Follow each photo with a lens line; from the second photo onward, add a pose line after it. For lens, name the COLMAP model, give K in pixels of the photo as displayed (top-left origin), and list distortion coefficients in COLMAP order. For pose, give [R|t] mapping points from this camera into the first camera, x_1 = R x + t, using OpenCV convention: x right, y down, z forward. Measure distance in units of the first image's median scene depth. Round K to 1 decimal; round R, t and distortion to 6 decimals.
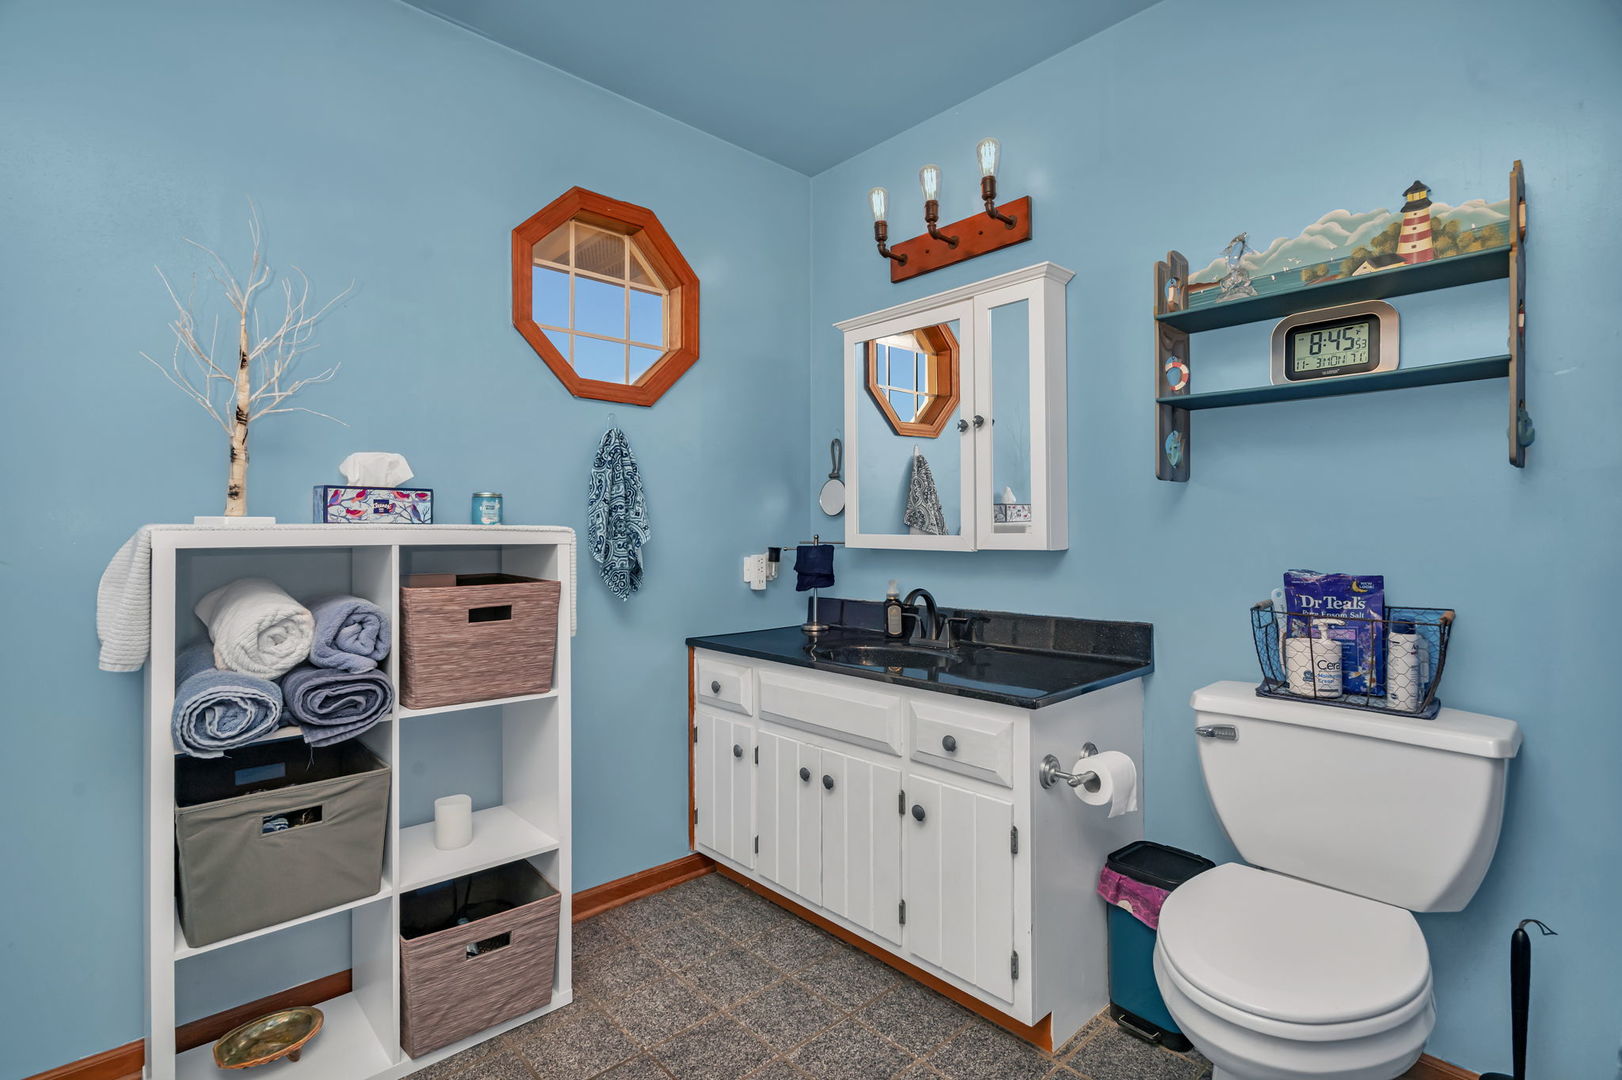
lens RADIAL K [[772.2, 0, 810.2], [0, 772.2, 544.0], [0, 0, 1]] dist [0.016383, -0.000001]
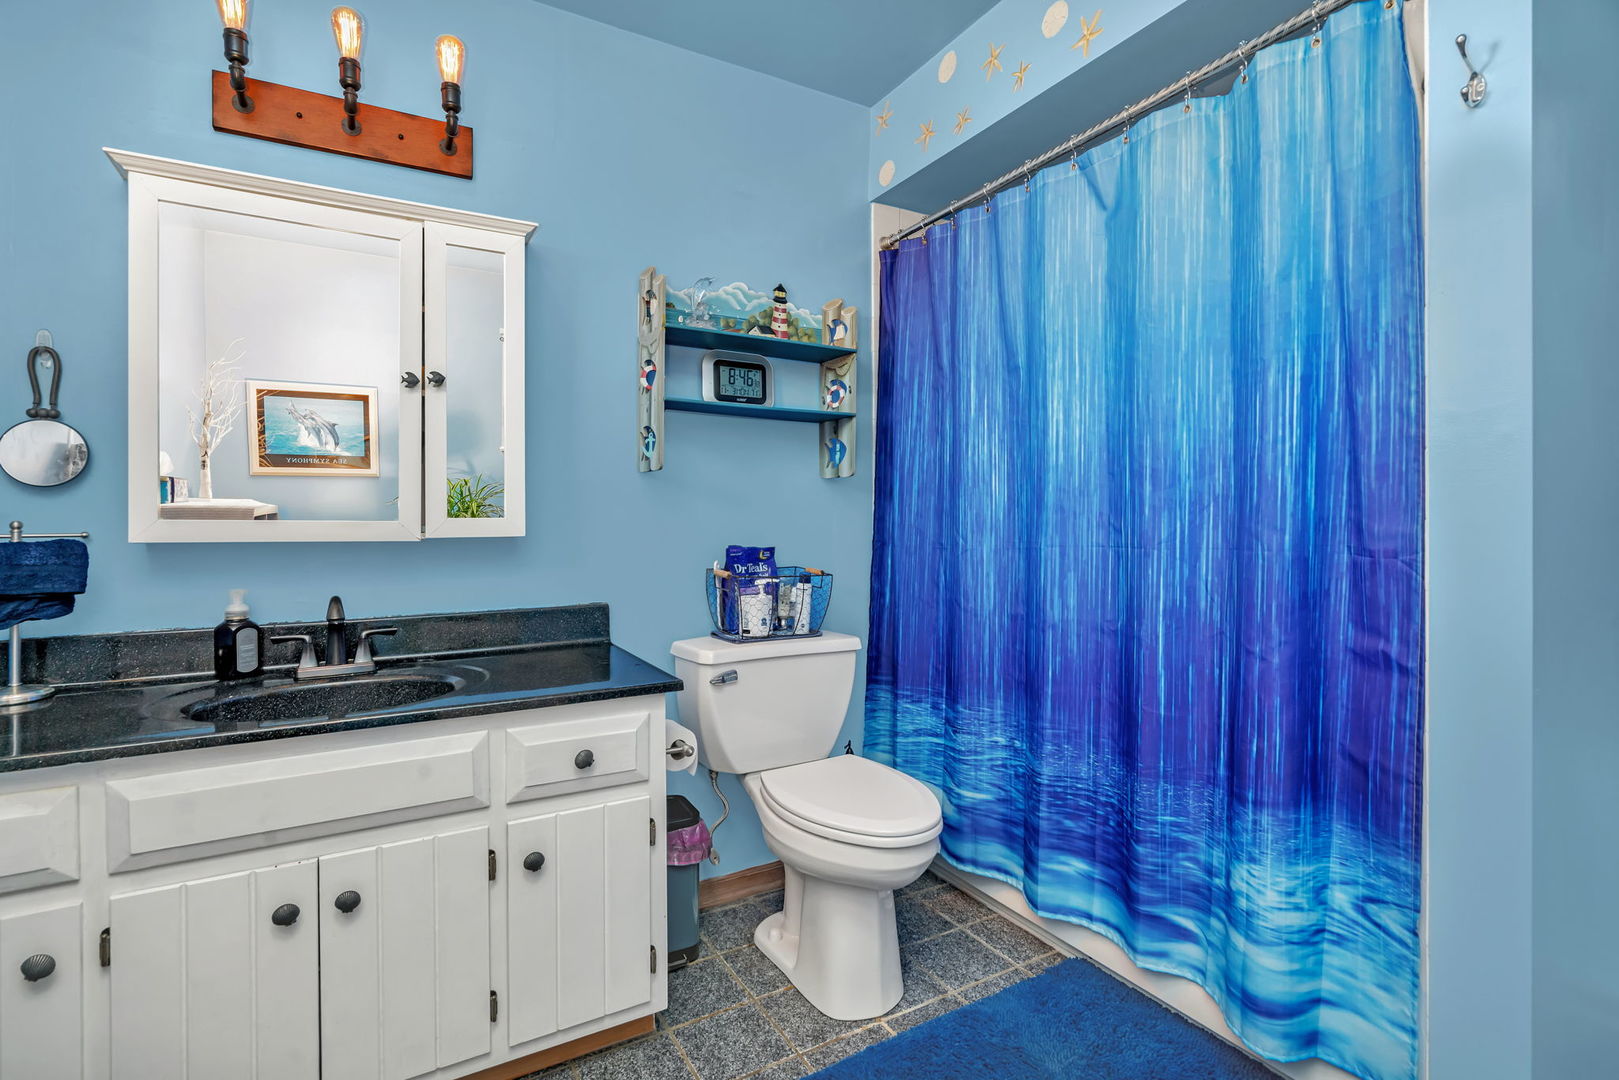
lens RADIAL K [[759.7, 0, 809.5], [0, 759.7, 540.0], [0, 0, 1]] dist [-0.004528, 0.000271]
pose [[0.225711, -0.022333, 0.973938, -0.595577], [0.019641, 0.999638, 0.018371, 0.002875], [-0.973996, 0.014982, 0.226068, 0.572143]]
